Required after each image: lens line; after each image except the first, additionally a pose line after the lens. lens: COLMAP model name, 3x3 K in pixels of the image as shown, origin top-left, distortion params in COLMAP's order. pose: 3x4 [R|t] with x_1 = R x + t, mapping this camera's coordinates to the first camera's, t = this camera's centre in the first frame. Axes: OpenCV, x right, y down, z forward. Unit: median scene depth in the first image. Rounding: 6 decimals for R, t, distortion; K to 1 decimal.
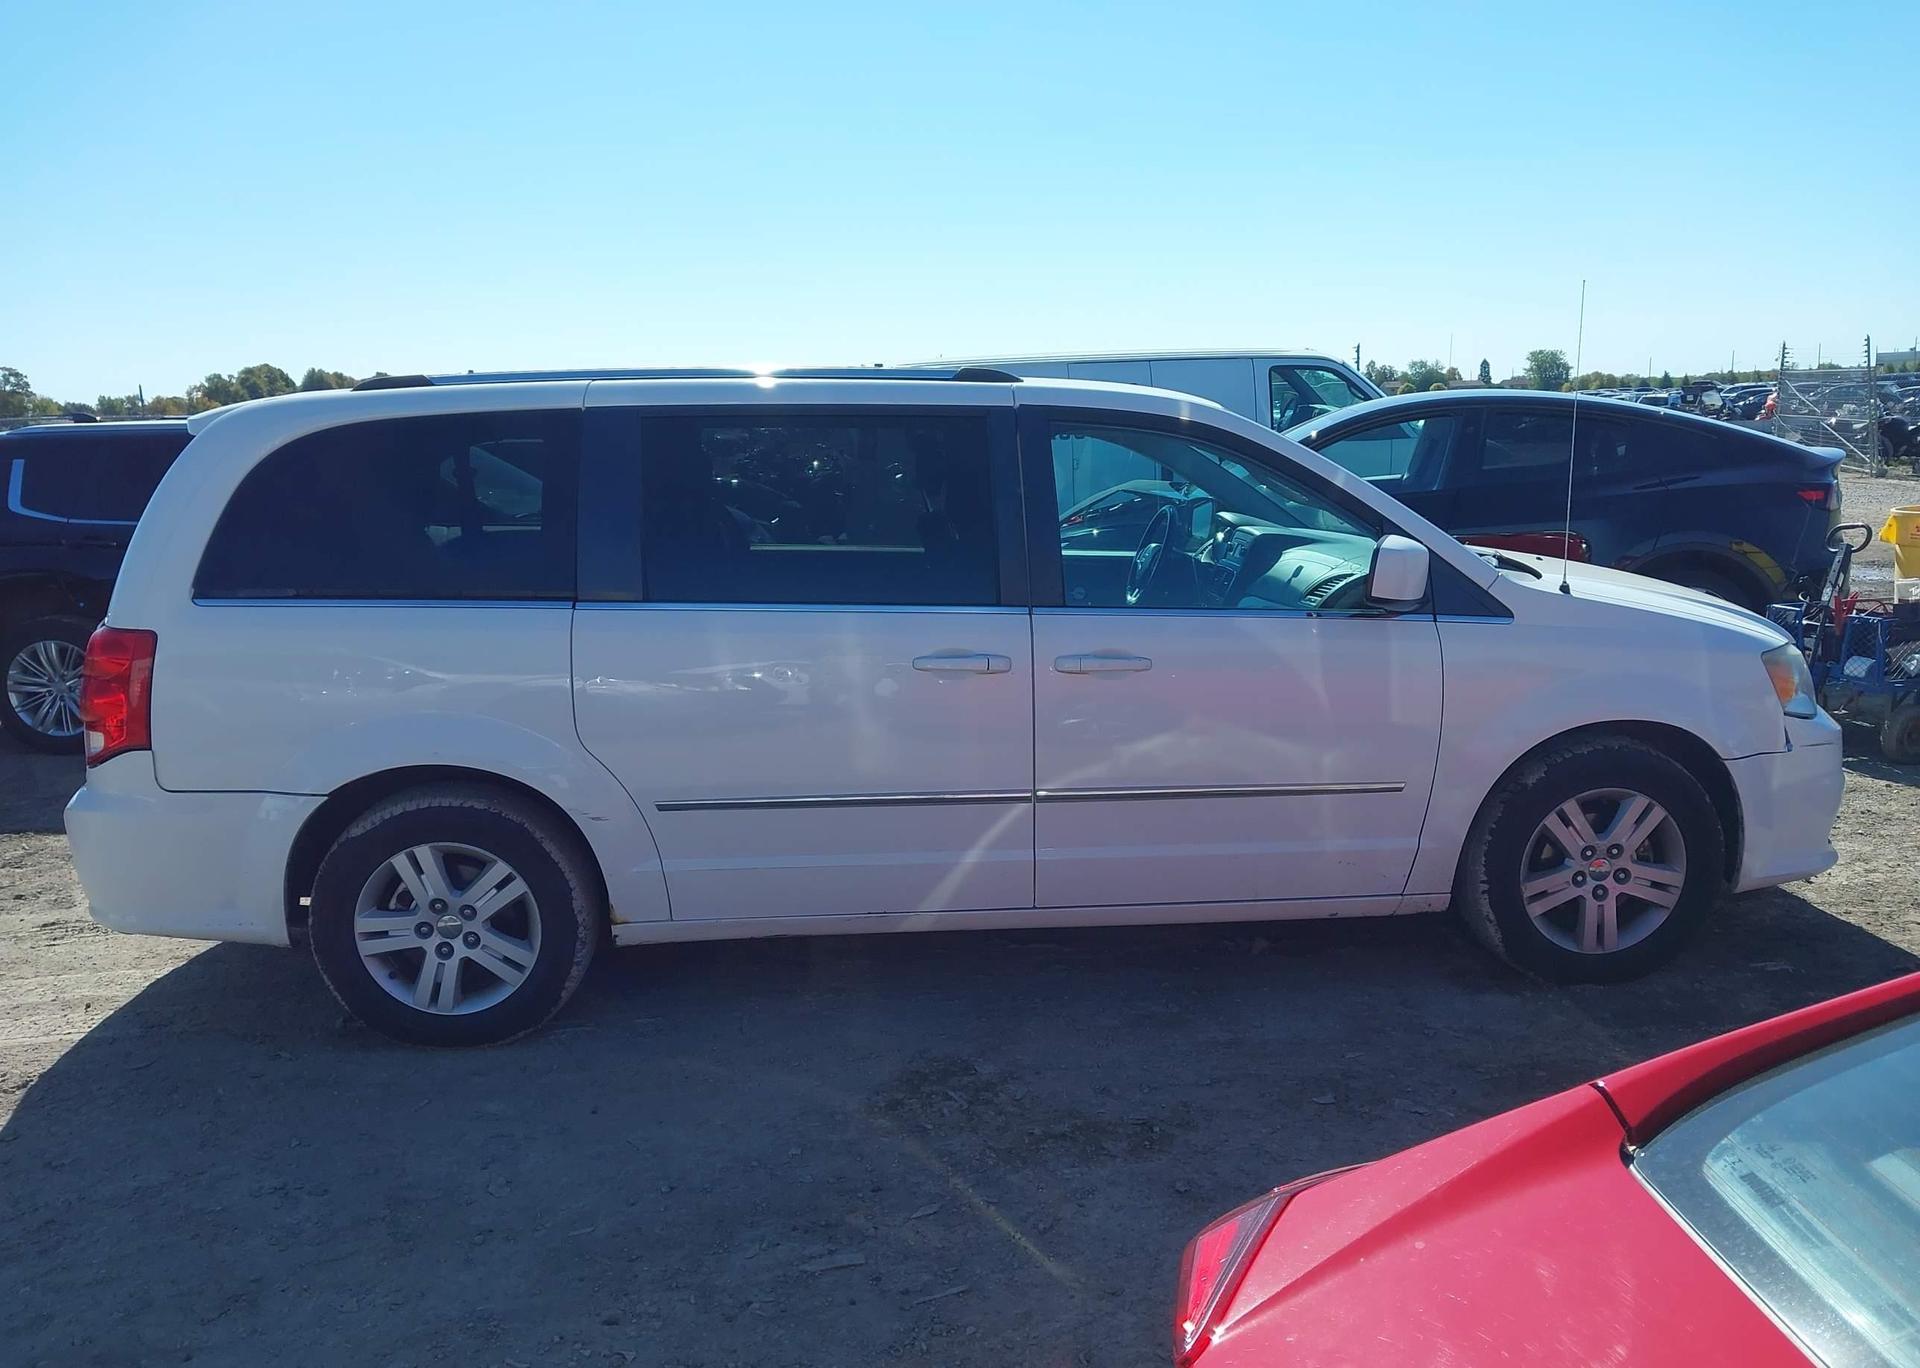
lens RADIAL K [[1567.4, 0, 967.5], [0, 1567.4, 695.7], [0, 0, 1]] dist [0.026814, -0.027266]
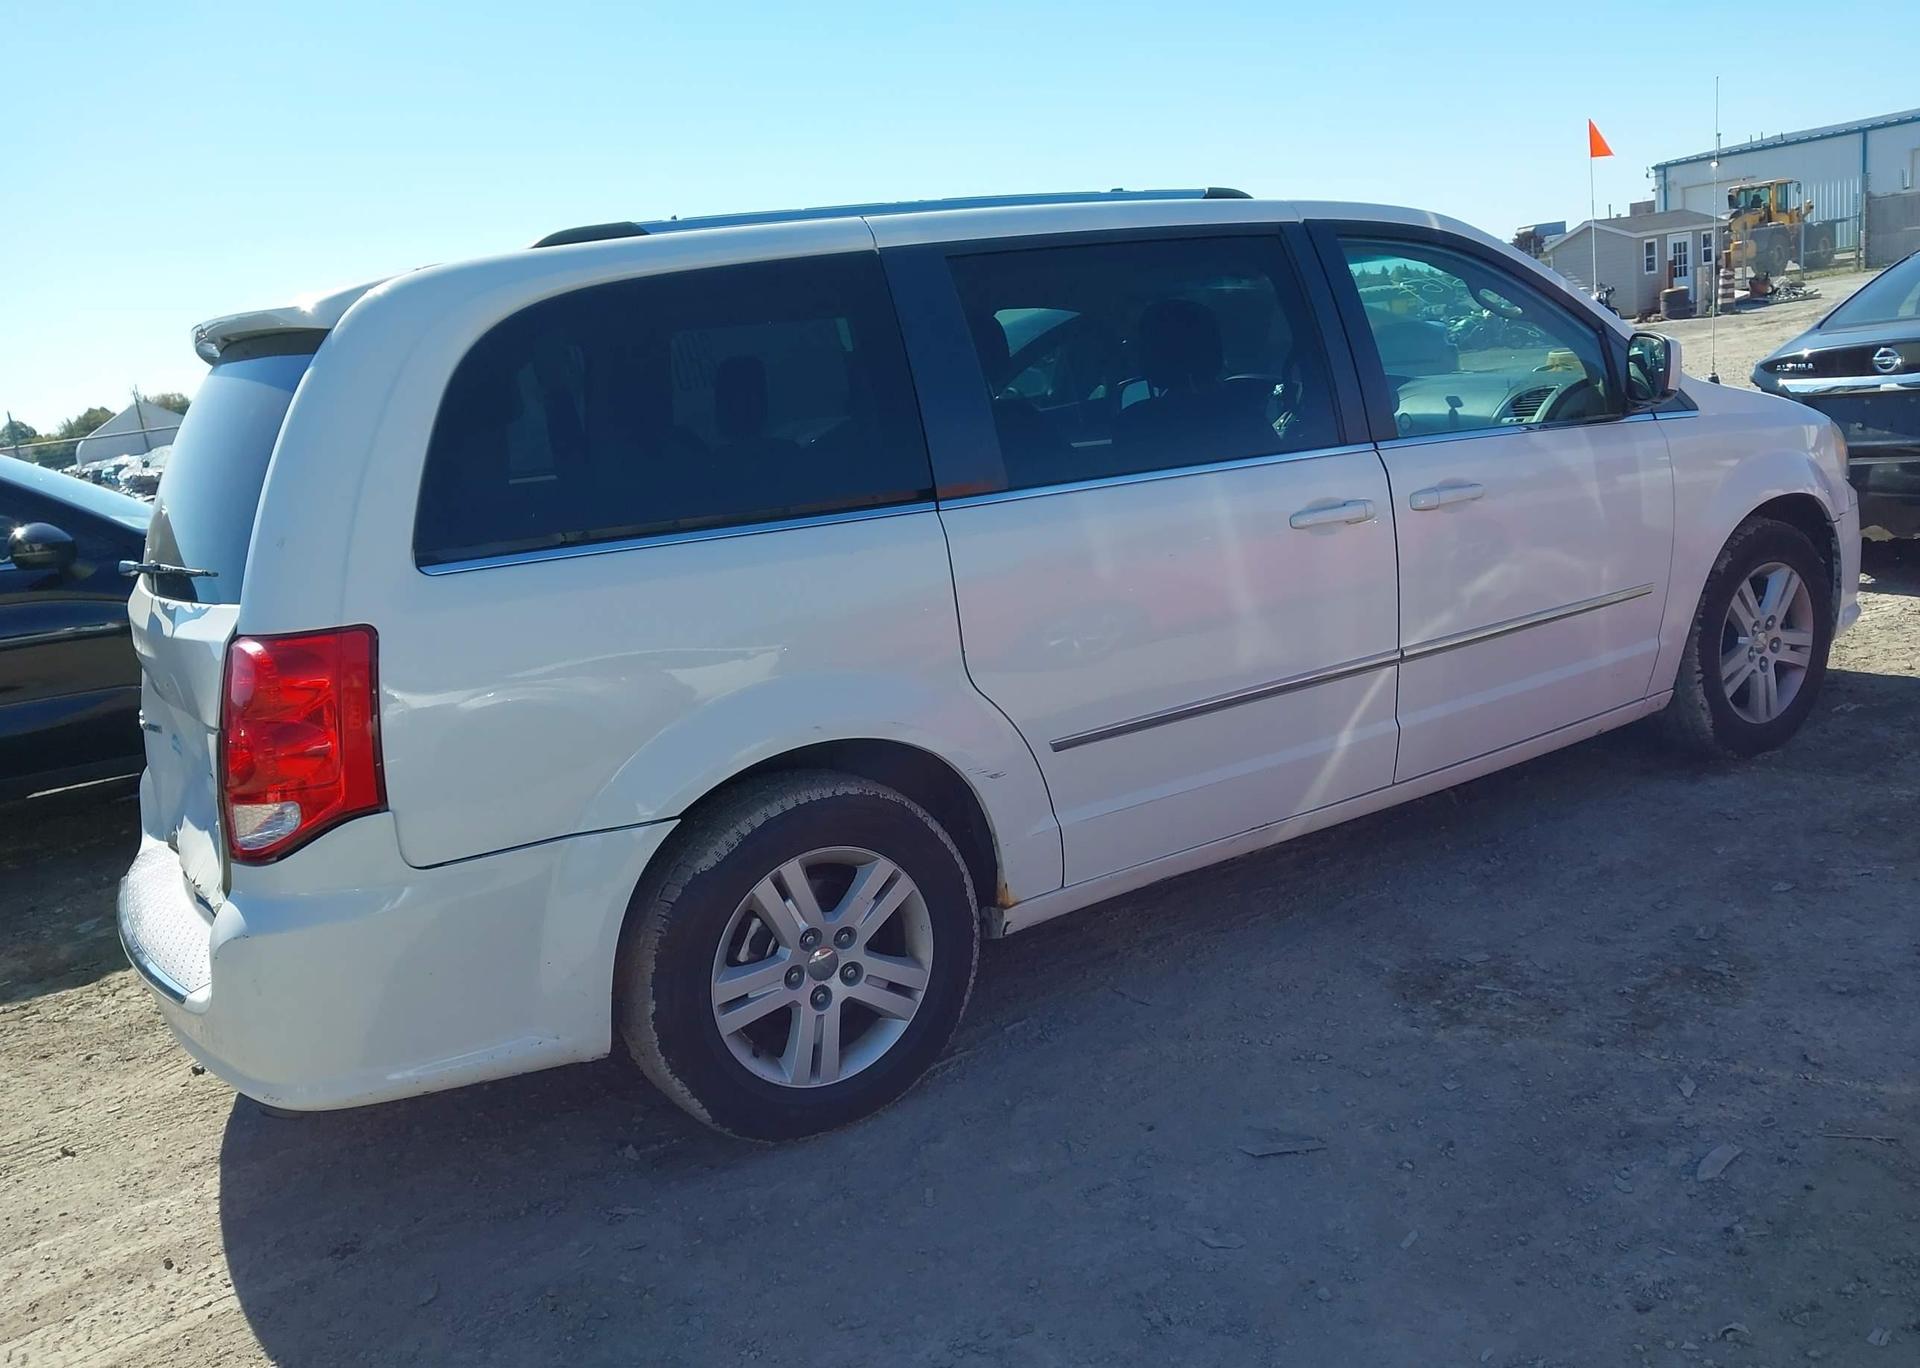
lens RADIAL K [[1567.4, 0, 946.7], [0, 1567.4, 684.9], [0, 0, 1]] dist [0.026814, -0.027266]
pose [[0.882761, -0.176192, 0.435533, -0.575141], [0.170591, 0.983954, 0.052288, -0.010257], [-0.437757, 0.028140, 0.898653, 0.309056]]
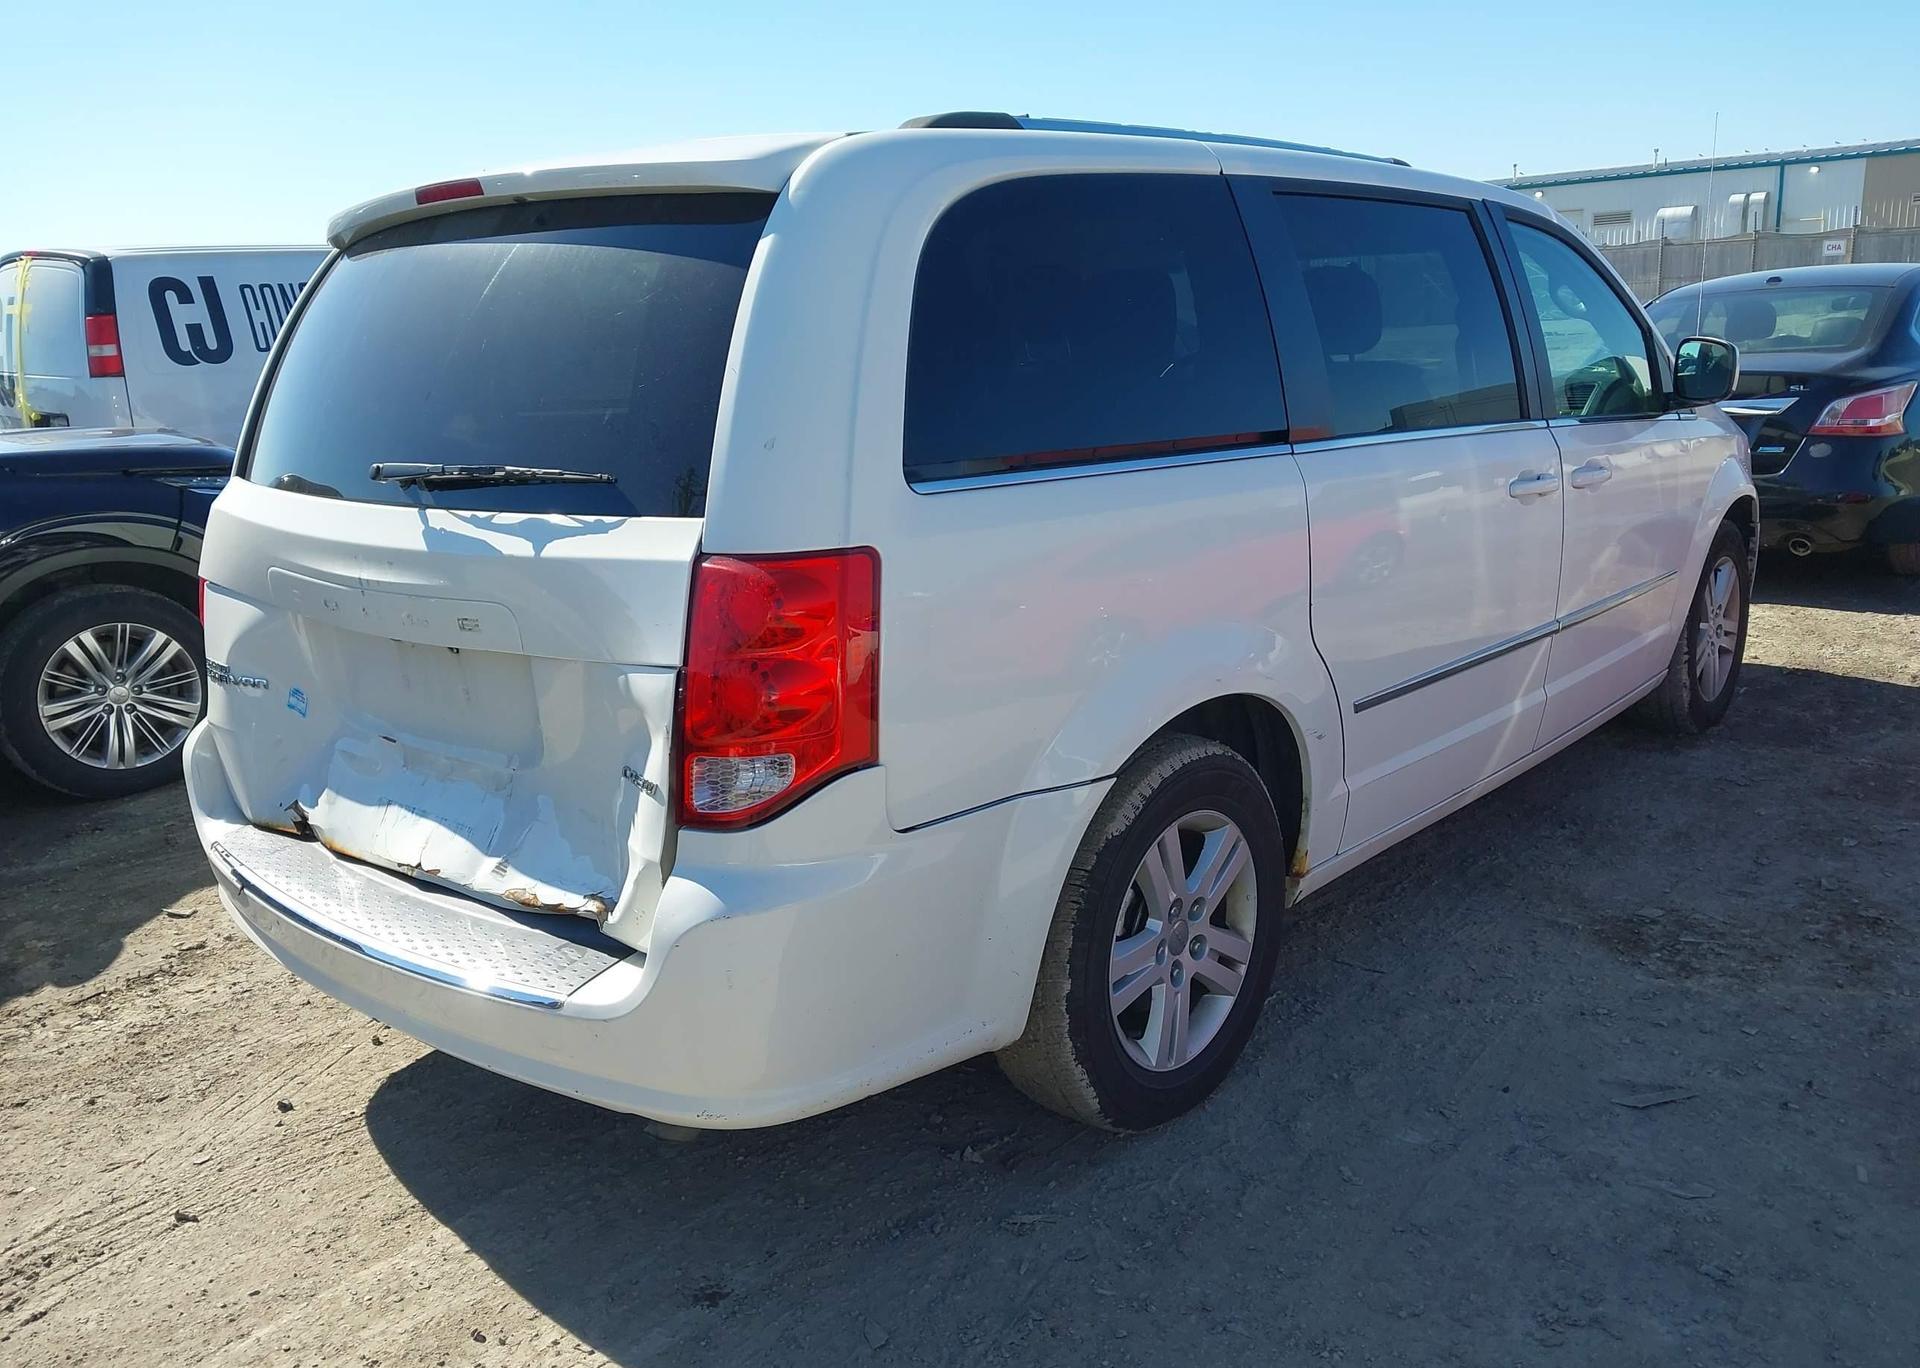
lens RADIAL K [[1567.4, 0, 964.0], [0, 1567.4, 686.4], [0, 0, 1]] dist [0.026814, -0.027266]
pose [[0.713638, -0.167213, 0.680265, -0.842427], [0.136157, 0.985683, 0.099449, -0.041269], [-0.687155, 0.021653, 0.726188, 0.564532]]
